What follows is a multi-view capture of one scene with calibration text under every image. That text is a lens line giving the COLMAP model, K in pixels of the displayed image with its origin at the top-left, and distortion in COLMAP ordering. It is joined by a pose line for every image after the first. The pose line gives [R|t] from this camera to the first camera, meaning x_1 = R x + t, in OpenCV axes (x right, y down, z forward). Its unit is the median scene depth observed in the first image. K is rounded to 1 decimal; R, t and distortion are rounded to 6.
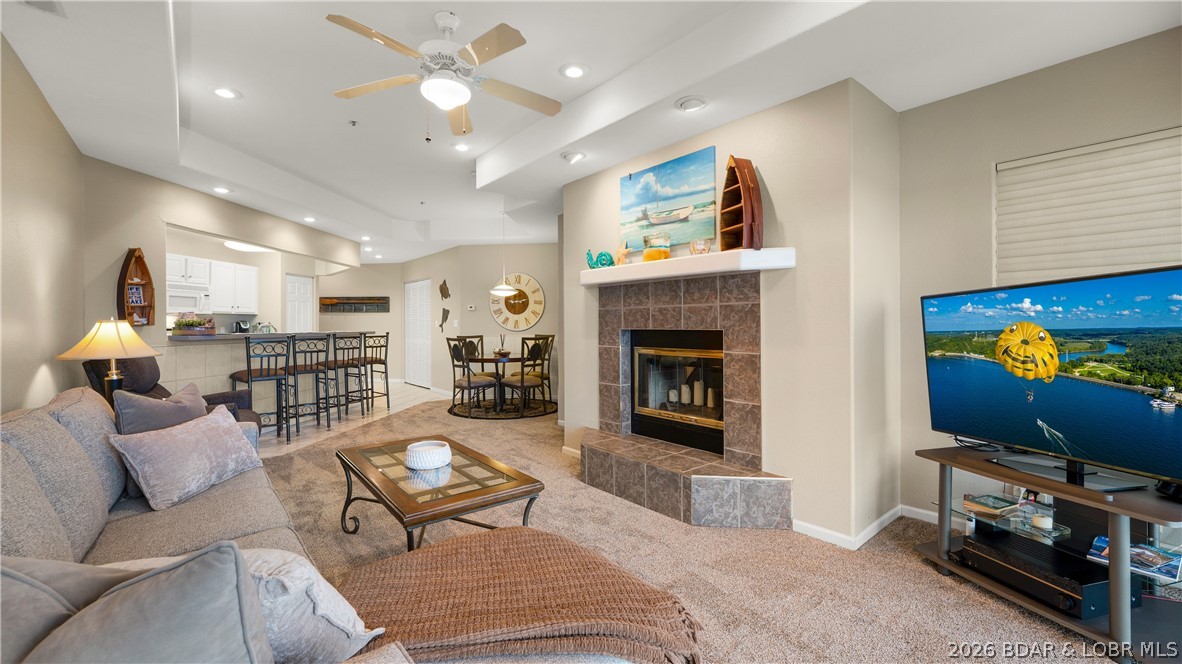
lens RADIAL K [[480.2, 0, 548.9], [0, 480.2, 325.5], [0, 0, 1]] dist [0.000317, 0.000077]
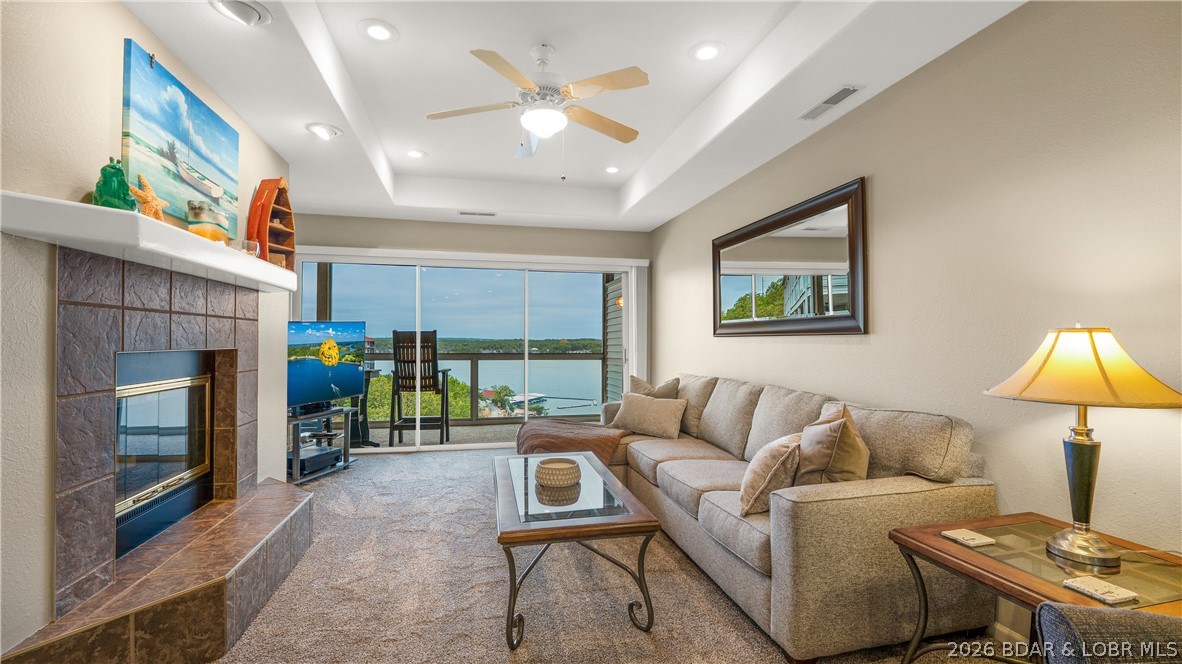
lens RADIAL K [[479.8, 0, 592.7], [0, 479.8, 339.9], [0, 0, 1]] dist [0.000224, 0.000079]
pose [[-0.917359, 0.004752, 0.398033, -0.900590], [0.006843, 0.999969, 0.003832, -0.003799], [-0.398002, 0.006239, -0.917363, 2.390229]]
